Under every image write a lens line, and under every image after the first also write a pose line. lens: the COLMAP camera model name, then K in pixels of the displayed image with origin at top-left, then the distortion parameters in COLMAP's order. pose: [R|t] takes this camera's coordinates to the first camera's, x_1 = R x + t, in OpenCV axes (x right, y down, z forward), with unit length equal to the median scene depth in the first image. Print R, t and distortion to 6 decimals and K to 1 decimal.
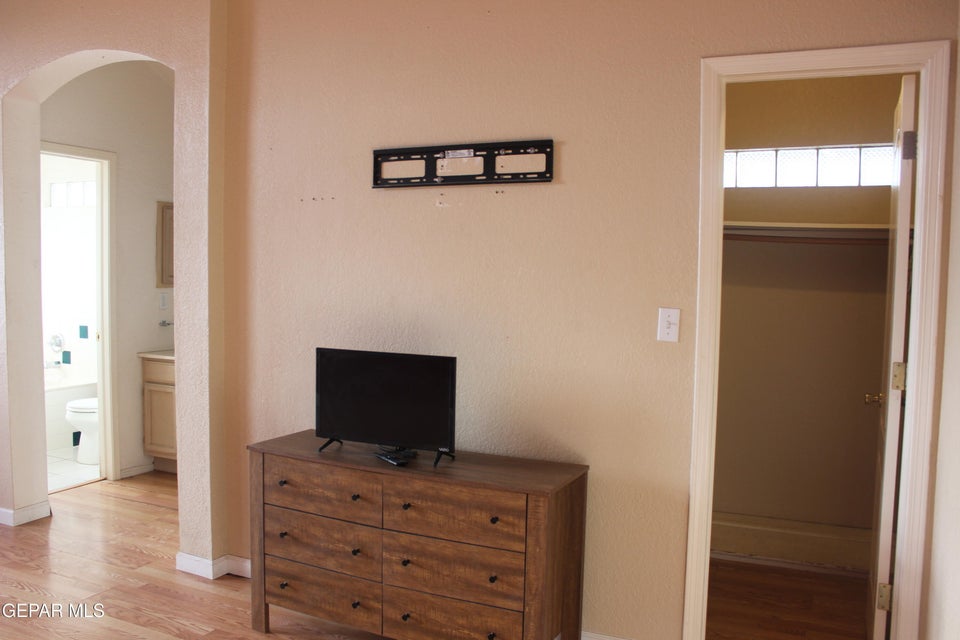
lens RADIAL K [[825.3, 0, 475.6], [0, 825.3, 325.3], [0, 0, 1]] dist [-0.114550, 0.083724]
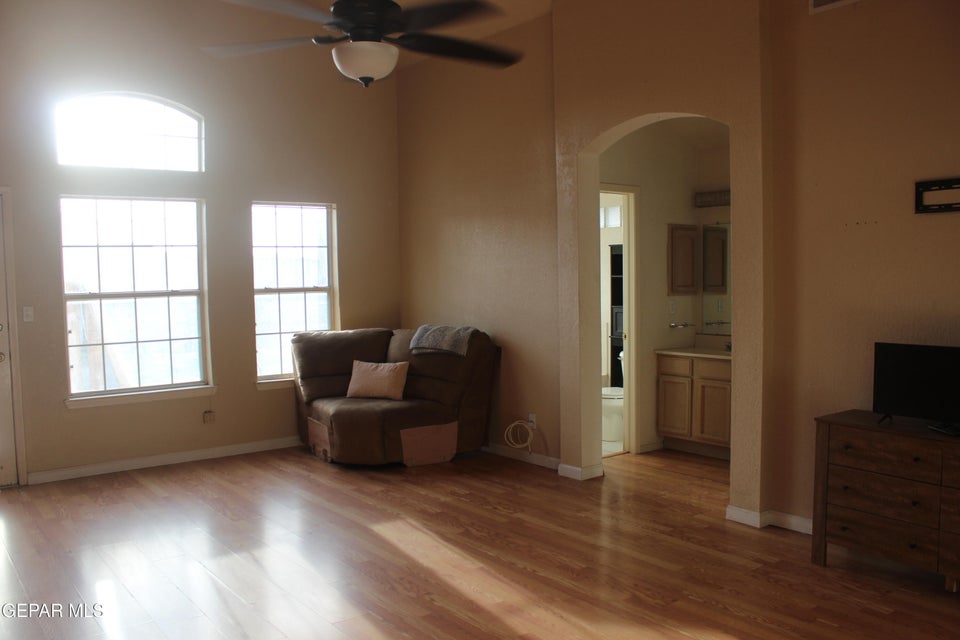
lens RADIAL K [[825.3, 0, 473.0], [0, 825.3, 324.7], [0, 0, 1]] dist [-0.114550, 0.083724]
pose [[0.889923, 0.001639, -0.456108, -0.171476], [-0.005901, 0.999951, -0.007920, 0.012910], [0.456073, 0.009740, 0.889889, -0.375952]]
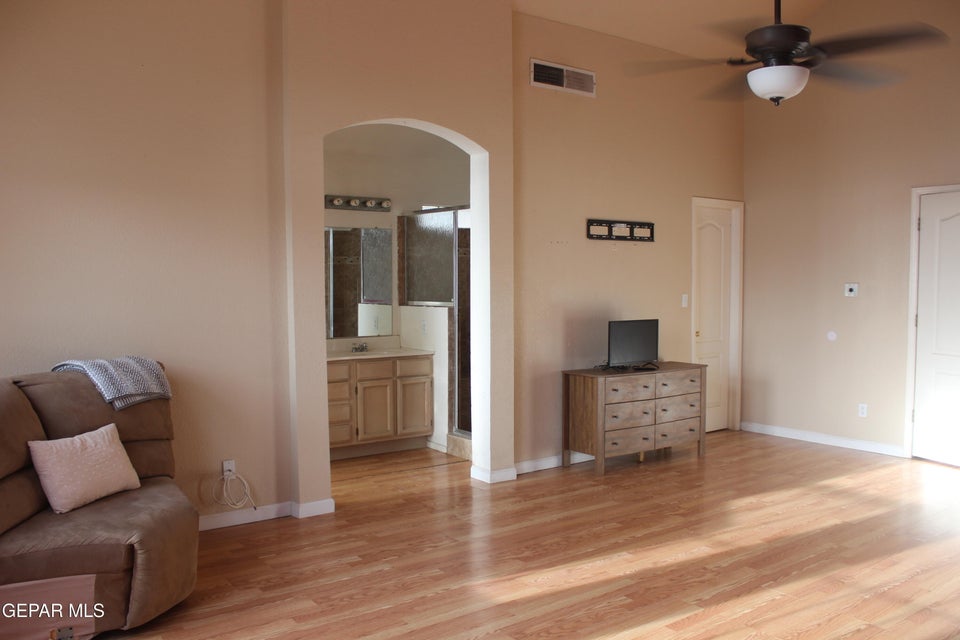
lens RADIAL K [[825.3, 0, 483.3], [0, 825.3, 316.3], [0, 0, 1]] dist [-0.114550, 0.083724]
pose [[0.455650, -0.058982, 0.888203, -2.025268], [0.066866, 0.997251, 0.031921, -0.066023], [-0.887644, 0.044846, 0.458341, 0.351724]]
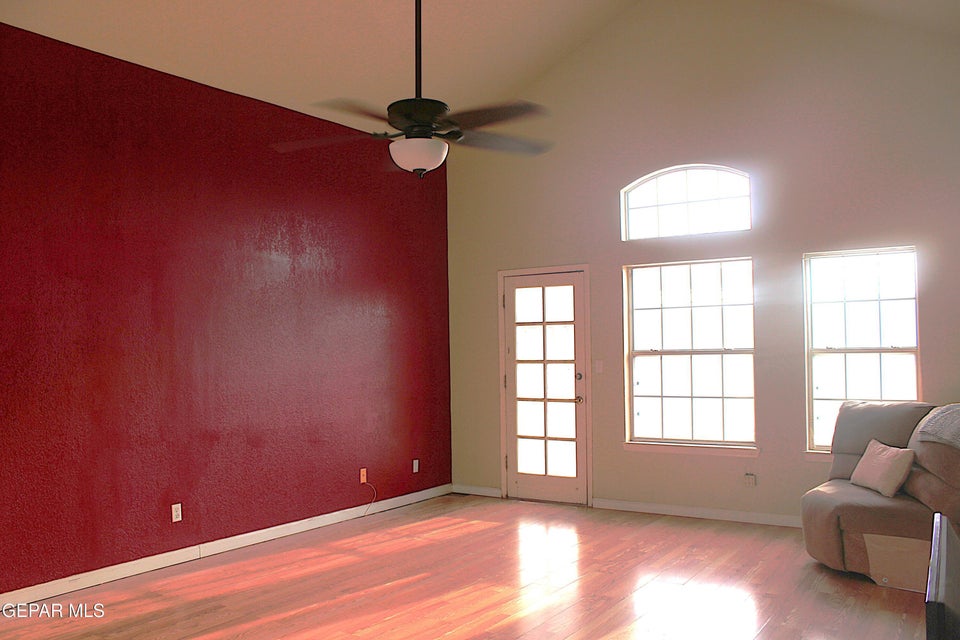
lens RADIAL K [[825.3, 0, 475.0], [0, 825.3, 317.7], [0, 0, 1]] dist [-0.114550, 0.083724]
pose [[-0.159017, -0.029013, -0.986850, 0.379569], [-0.050020, 0.998521, -0.021296, -0.085789], [0.986008, 0.045976, -0.160233, 0.780097]]
